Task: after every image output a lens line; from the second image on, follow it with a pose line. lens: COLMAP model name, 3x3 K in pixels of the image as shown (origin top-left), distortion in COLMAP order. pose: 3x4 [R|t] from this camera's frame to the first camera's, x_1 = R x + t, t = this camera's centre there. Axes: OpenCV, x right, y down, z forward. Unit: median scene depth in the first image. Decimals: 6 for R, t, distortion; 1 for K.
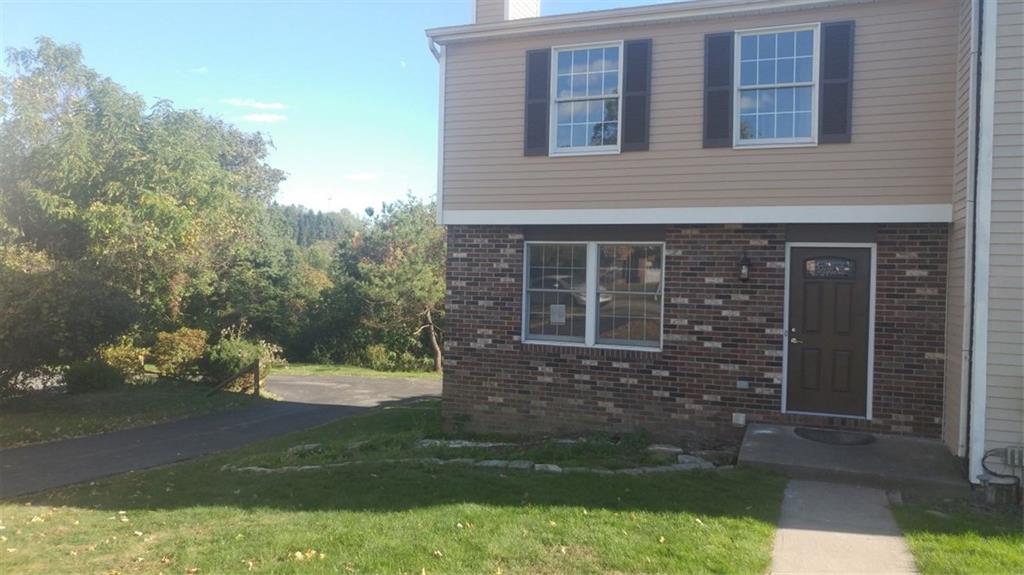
lens RADIAL K [[742.6, 0, 504.3], [0, 742.6, 288.0], [0, 0, 1]] dist [-0.012984, 0.019277]
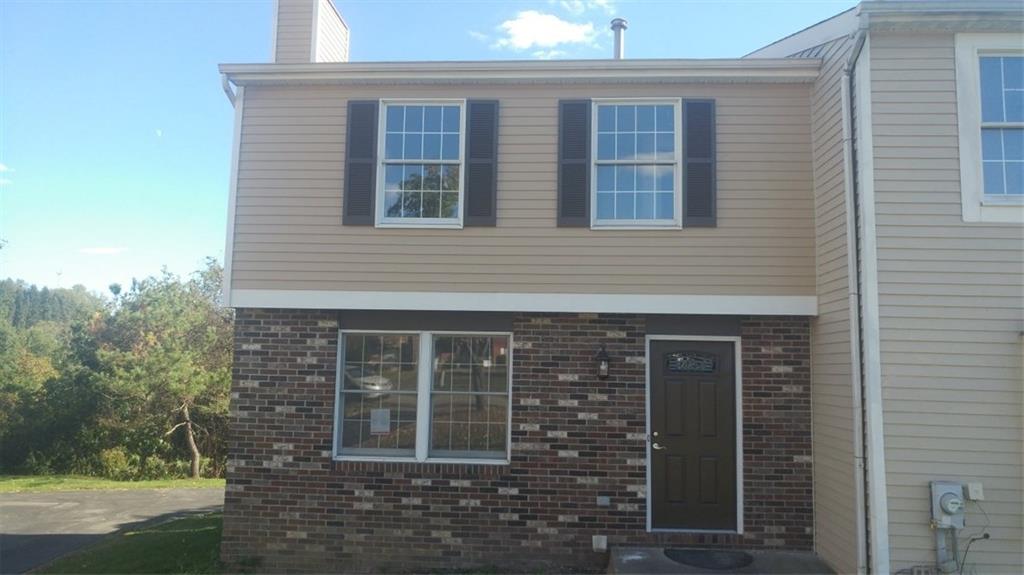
lens RADIAL K [[742.6, 0, 508.0], [0, 742.6, 283.1], [0, 0, 1]] dist [-0.012984, 0.019277]
pose [[0.950280, 0.026580, 0.310259, -0.053927], [0.010328, 0.993112, -0.116715, -0.019737], [-0.311224, 0.114116, 0.943460, 0.192939]]
